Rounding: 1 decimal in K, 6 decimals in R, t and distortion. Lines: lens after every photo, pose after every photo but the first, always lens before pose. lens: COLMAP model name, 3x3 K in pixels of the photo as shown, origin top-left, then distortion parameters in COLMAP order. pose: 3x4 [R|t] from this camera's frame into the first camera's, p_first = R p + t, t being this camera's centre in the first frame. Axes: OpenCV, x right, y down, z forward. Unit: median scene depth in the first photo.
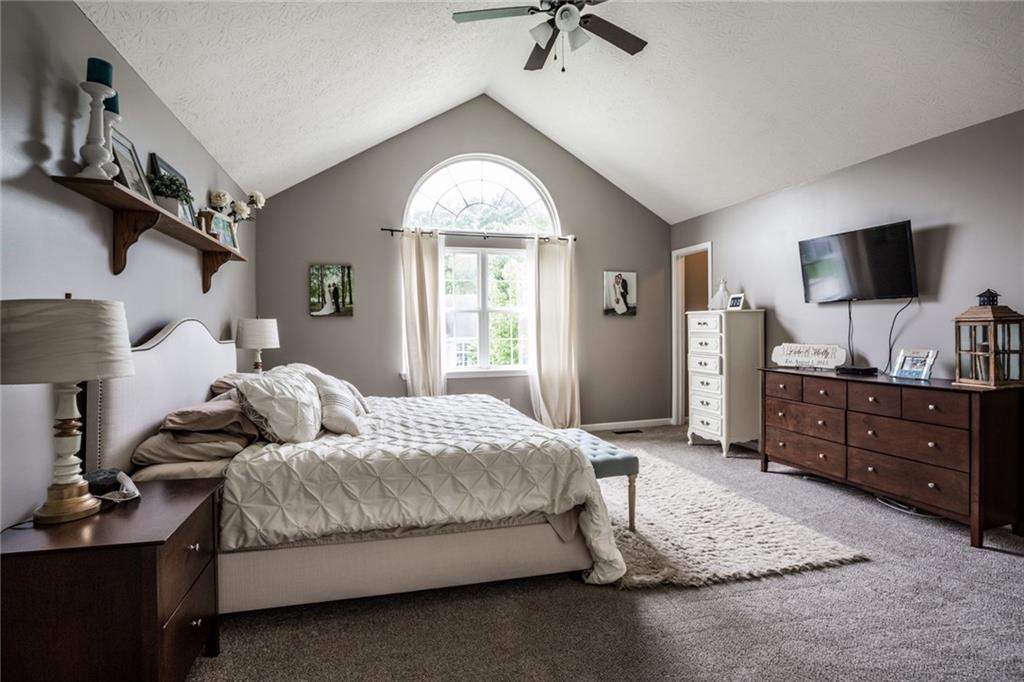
lens RADIAL K [[496.0, 0, 508.2], [0, 496.0, 335.4], [0, 0, 1]] dist [-0.083777, 0.033662]
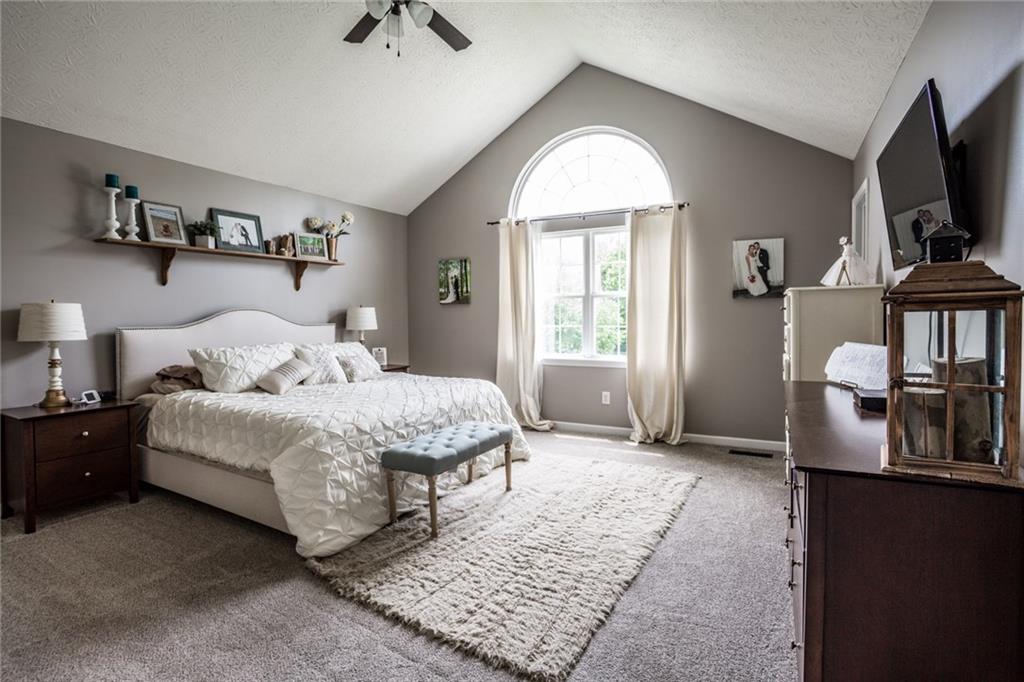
lens RADIAL K [[496.0, 0, 508.2], [0, 496.0, 335.4], [0, 0, 1]] dist [-0.083777, 0.033662]
pose [[0.720463, 0.030992, -0.692801, 0.543183], [-0.010019, 0.999362, 0.034287, -0.006278], [0.693422, -0.017761, 0.720313, 0.244311]]
